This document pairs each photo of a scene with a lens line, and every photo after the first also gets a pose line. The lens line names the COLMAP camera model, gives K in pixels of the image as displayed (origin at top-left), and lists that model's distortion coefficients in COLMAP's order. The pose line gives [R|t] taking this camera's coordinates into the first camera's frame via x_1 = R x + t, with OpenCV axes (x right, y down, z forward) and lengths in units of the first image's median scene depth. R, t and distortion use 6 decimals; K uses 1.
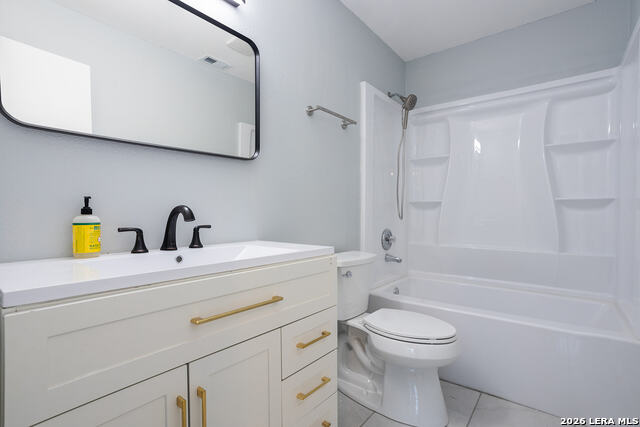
lens RADIAL K [[308.7, 0, 325.2], [0, 308.7, 215.3], [0, 0, 1]] dist [-0.019411, 0.000959]
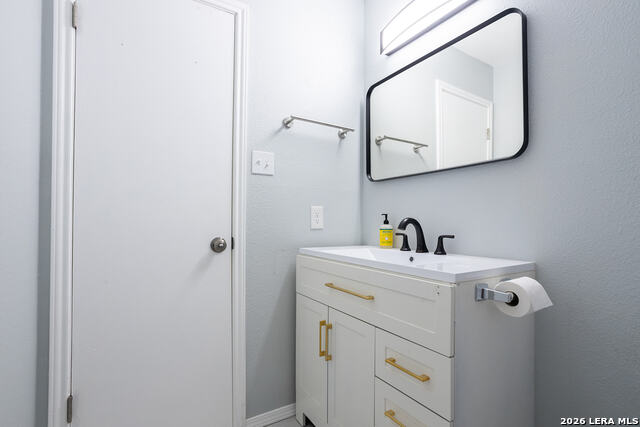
lens RADIAL K [[308.7, 0, 325.2], [0, 308.7, 215.3], [0, 0, 1]] dist [-0.019411, 0.000959]
pose [[-0.321702, -0.021006, -0.946608, 0.950468], [-0.012188, 0.999763, -0.018044, -0.016682], [0.946763, 0.005732, -0.321882, 1.152227]]
